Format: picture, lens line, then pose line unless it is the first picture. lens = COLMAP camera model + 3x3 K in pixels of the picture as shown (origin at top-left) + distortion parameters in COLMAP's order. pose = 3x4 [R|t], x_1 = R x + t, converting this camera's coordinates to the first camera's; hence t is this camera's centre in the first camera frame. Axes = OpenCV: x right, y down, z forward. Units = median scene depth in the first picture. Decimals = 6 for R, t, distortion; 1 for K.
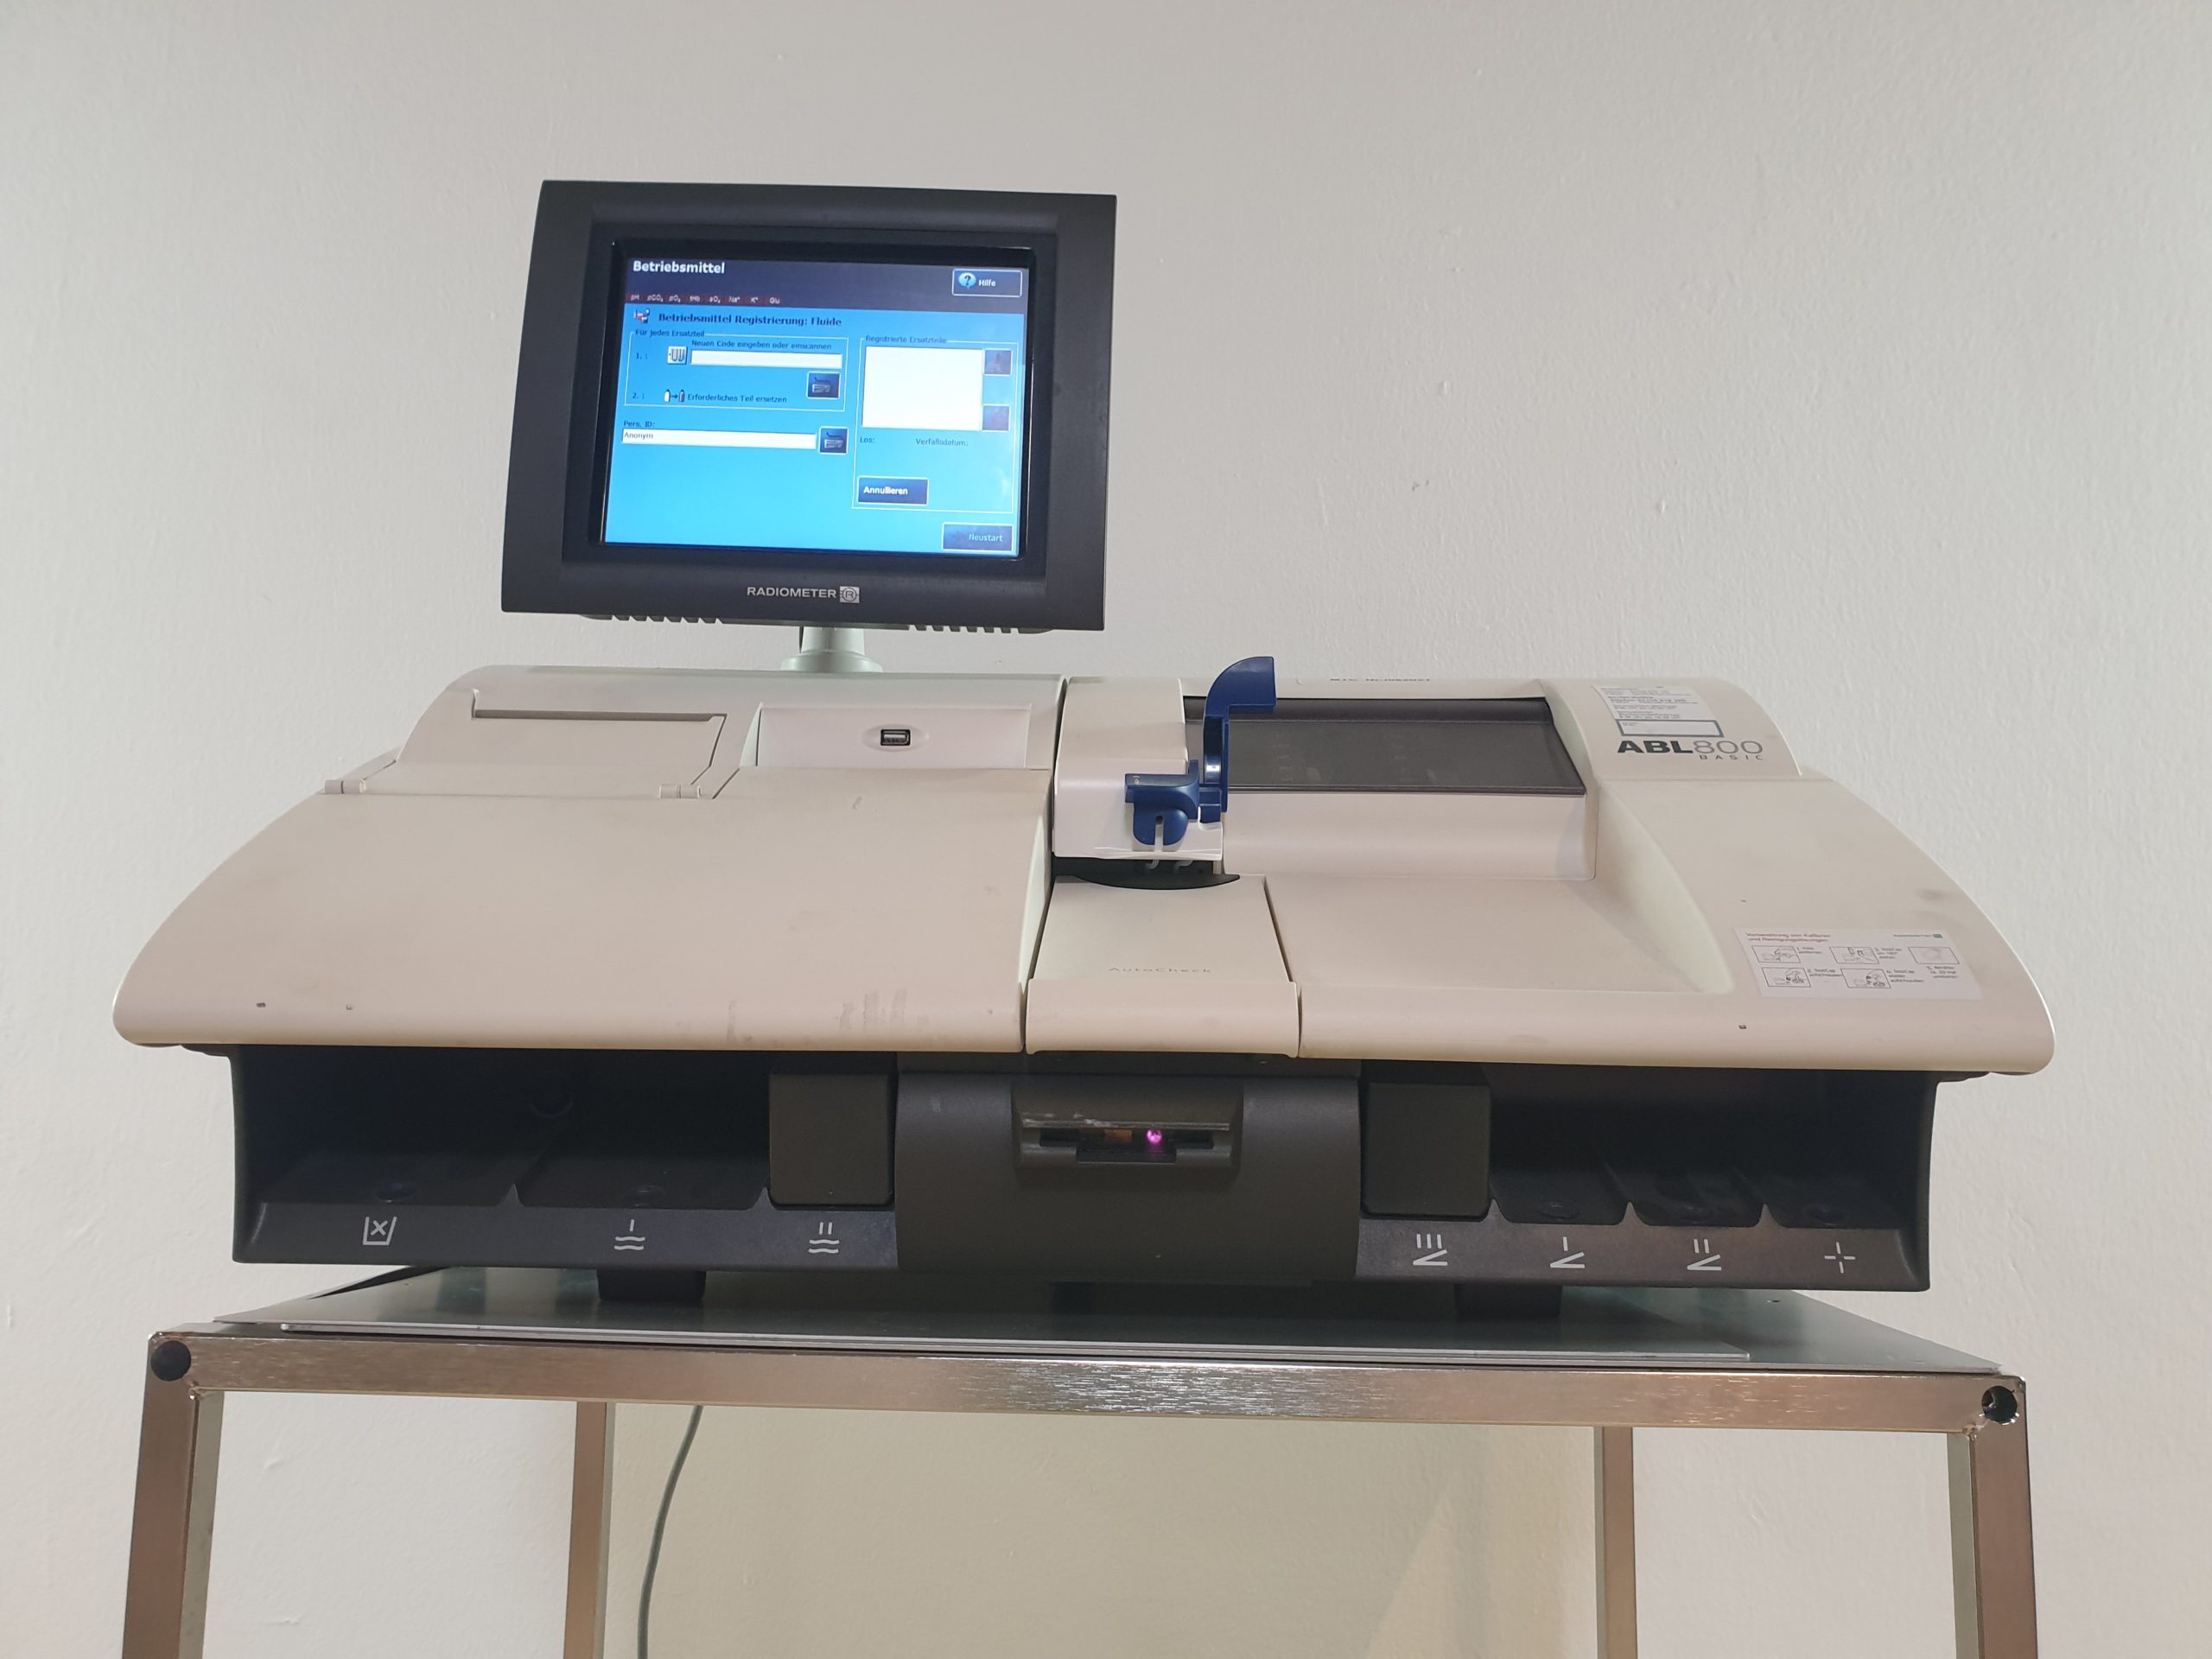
lens RADIAL K [[1769.7, 0, 1106.0], [0, 1769.7, 829.5], [0, 0, 1]] dist [0.002265, -0.004573]
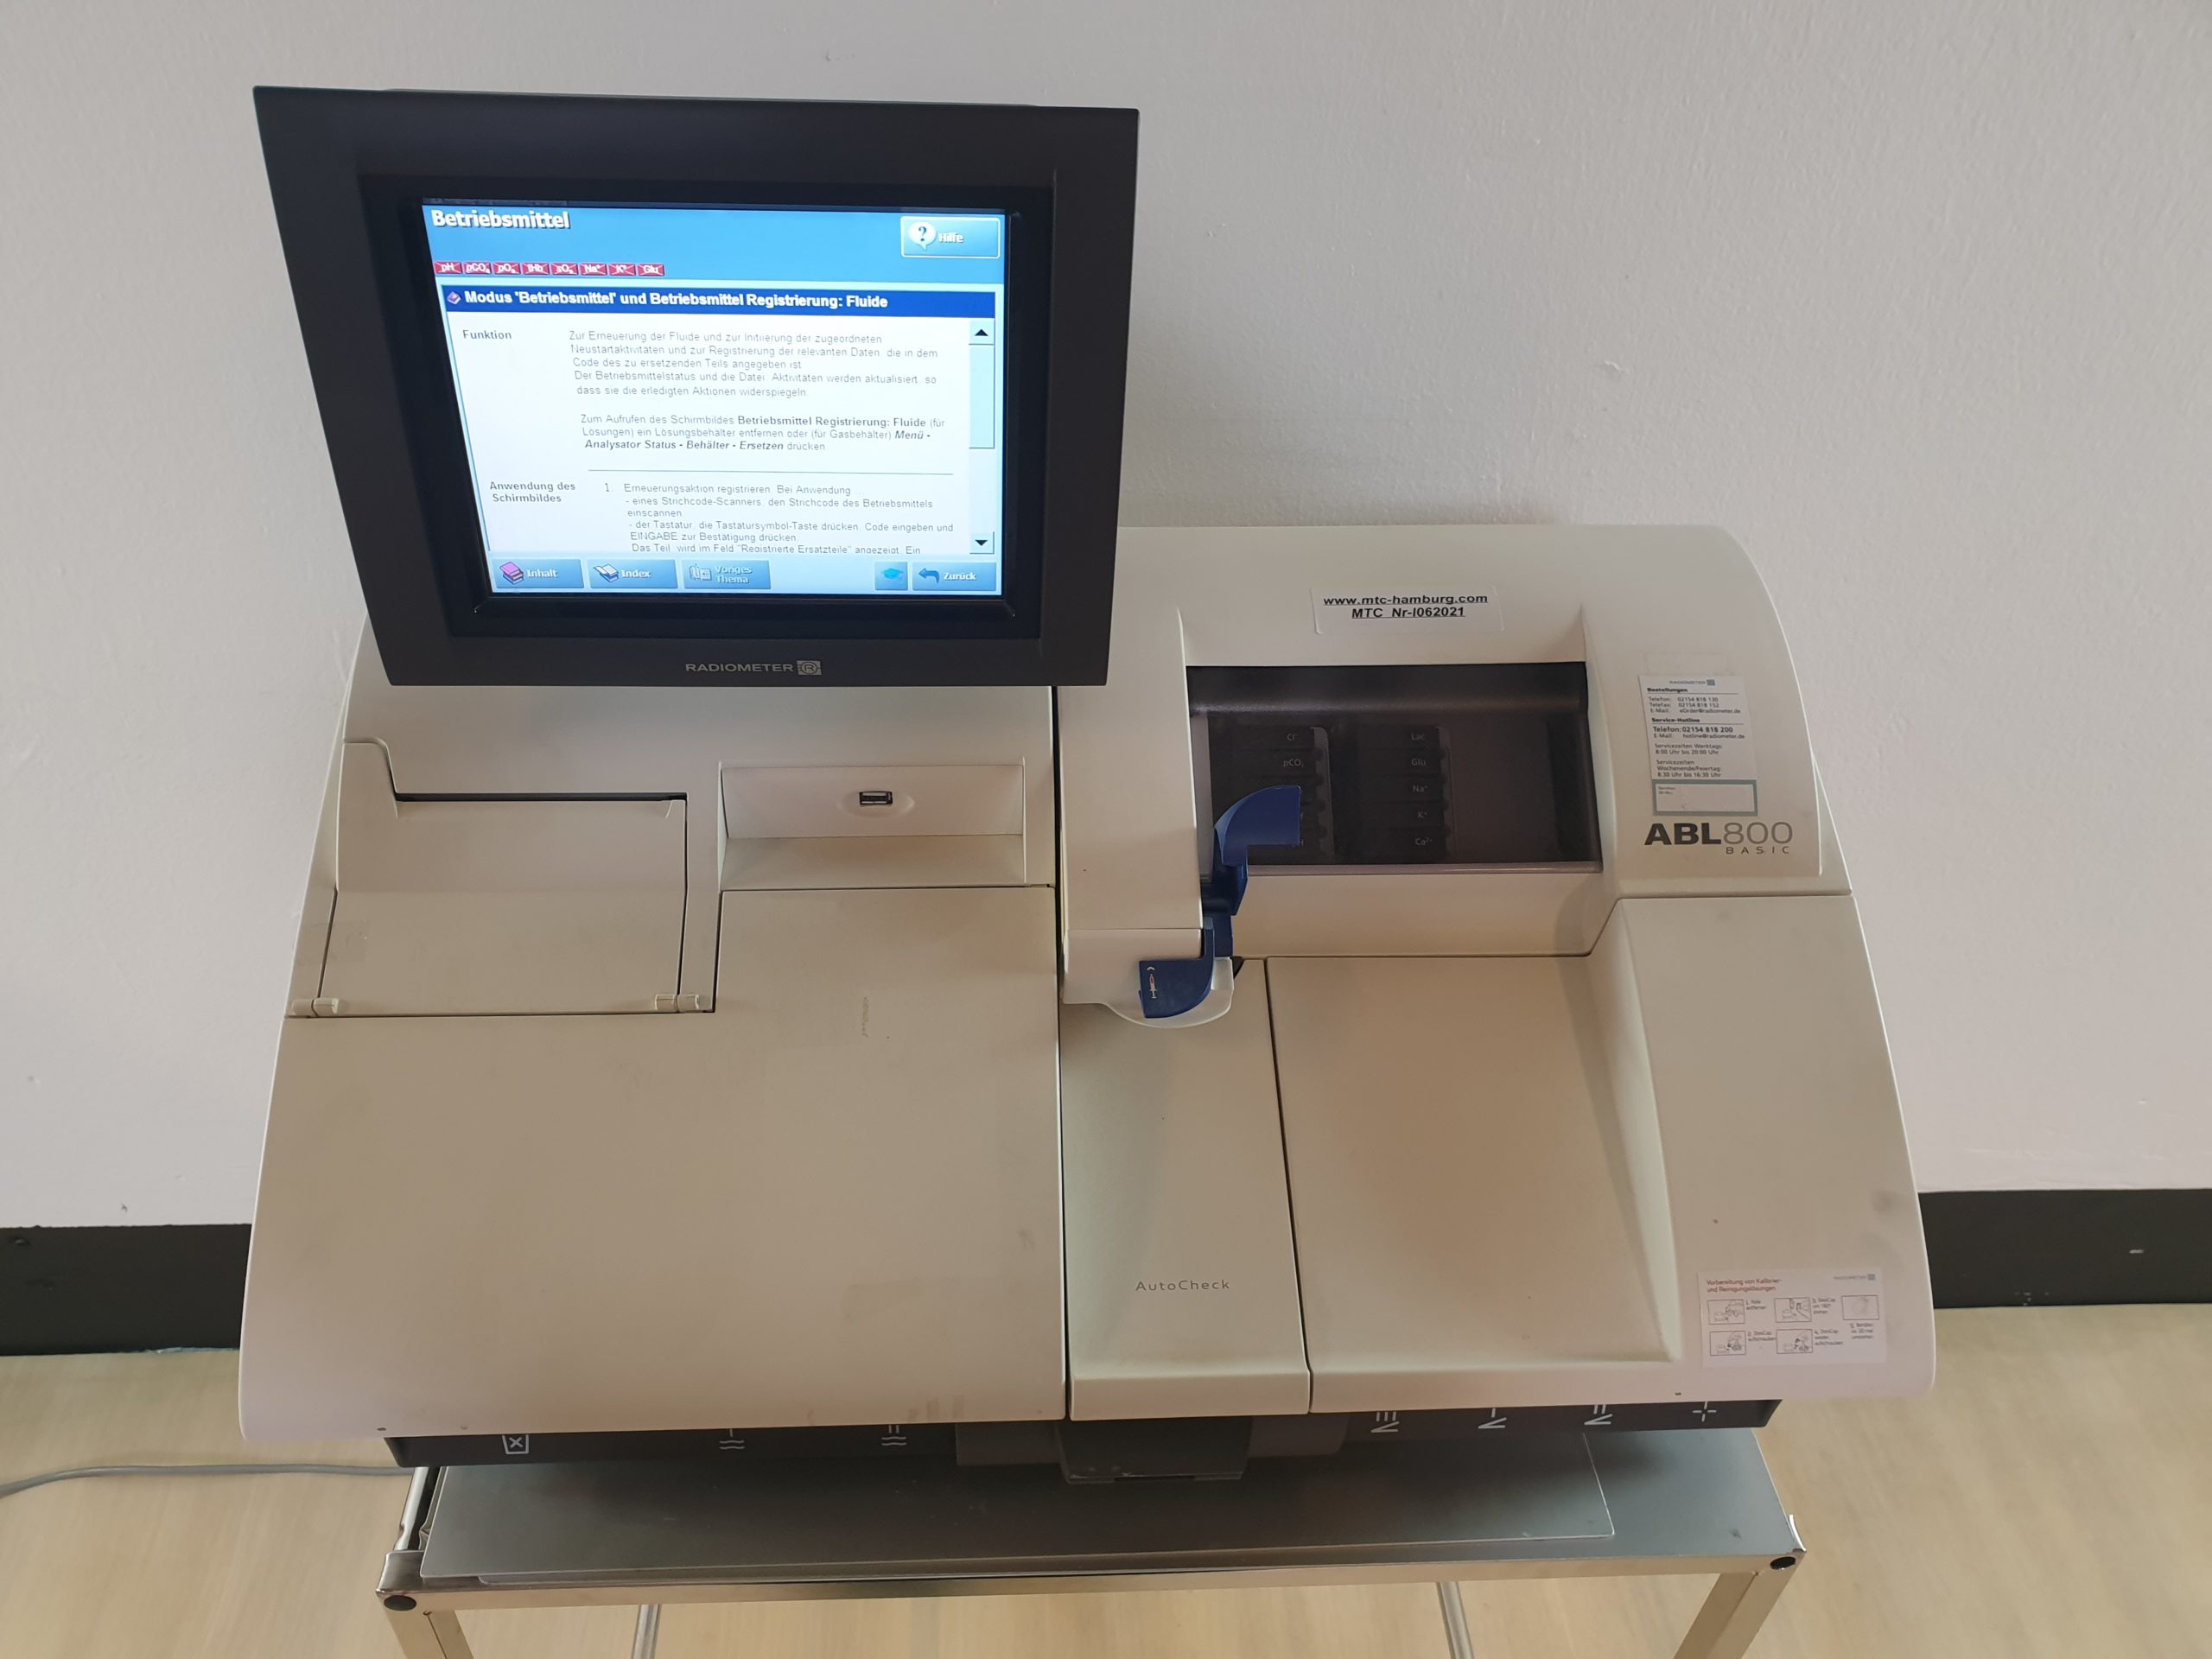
lens RADIAL K [[1782.7, 0, 1083.5], [0, 1782.7, 828.1], [0, 0, 1]] dist [-0.001195, 0.001495]
pose [[0.997274, -0.032512, 0.066232, -0.071524], [-0.027694, 0.667088, 0.744464, -0.706215], [-0.068387, -0.744269, 0.664369, 0.360724]]
